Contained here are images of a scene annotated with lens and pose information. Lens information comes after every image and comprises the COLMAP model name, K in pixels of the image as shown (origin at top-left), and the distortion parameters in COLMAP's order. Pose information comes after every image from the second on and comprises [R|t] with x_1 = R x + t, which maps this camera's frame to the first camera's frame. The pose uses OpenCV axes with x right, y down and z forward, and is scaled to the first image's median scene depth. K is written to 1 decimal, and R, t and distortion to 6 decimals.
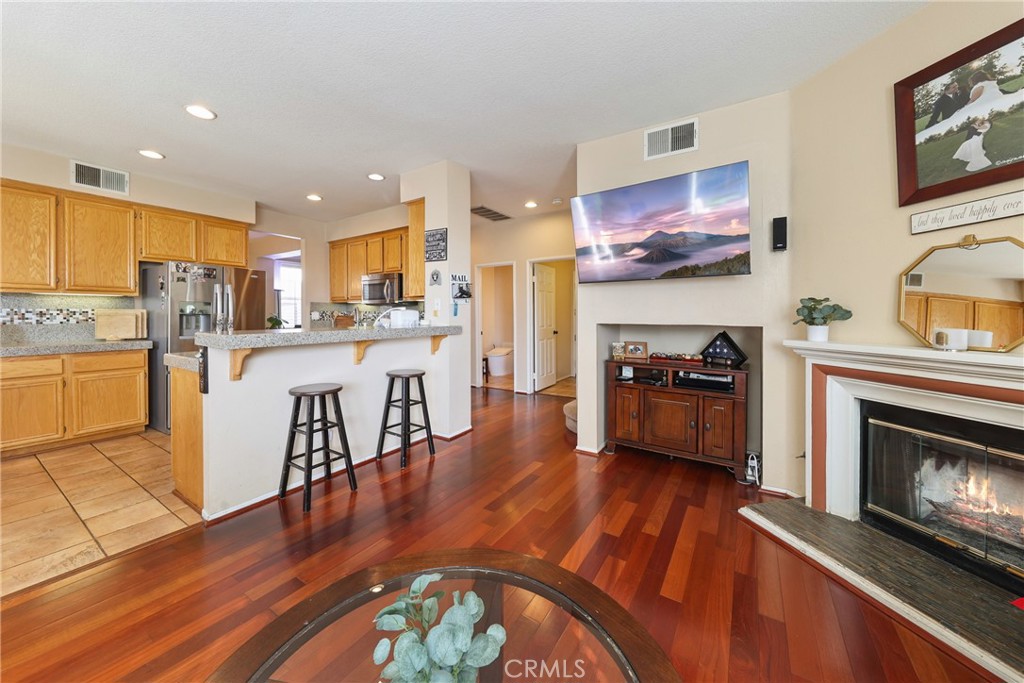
lens RADIAL K [[366.6, 0, 514.1], [0, 366.6, 317.1], [0, 0, 1]] dist [-0.000408, -0.000703]
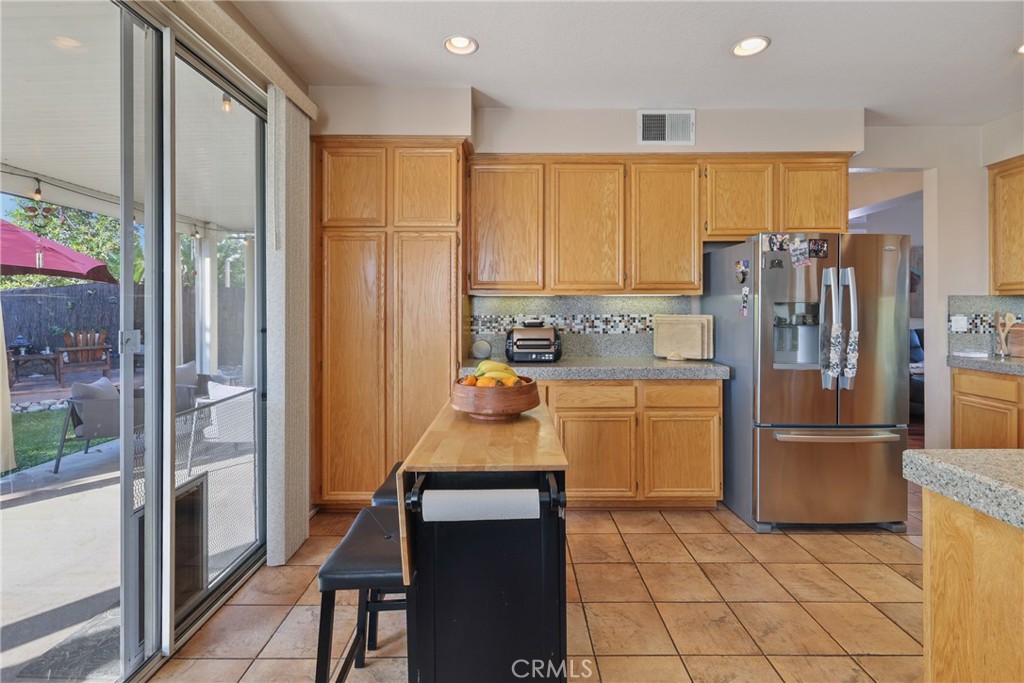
lens RADIAL K [[476.6, 0, 505.9], [0, 476.6, 308.9], [0, 0, 1]] dist [0.001418, -0.000052]
pose [[0.527716, -0.000574, -0.849421, -0.504971], [-0.004448, 0.999984, -0.003439, -0.028705], [0.849409, 0.005593, 0.527705, 0.257051]]
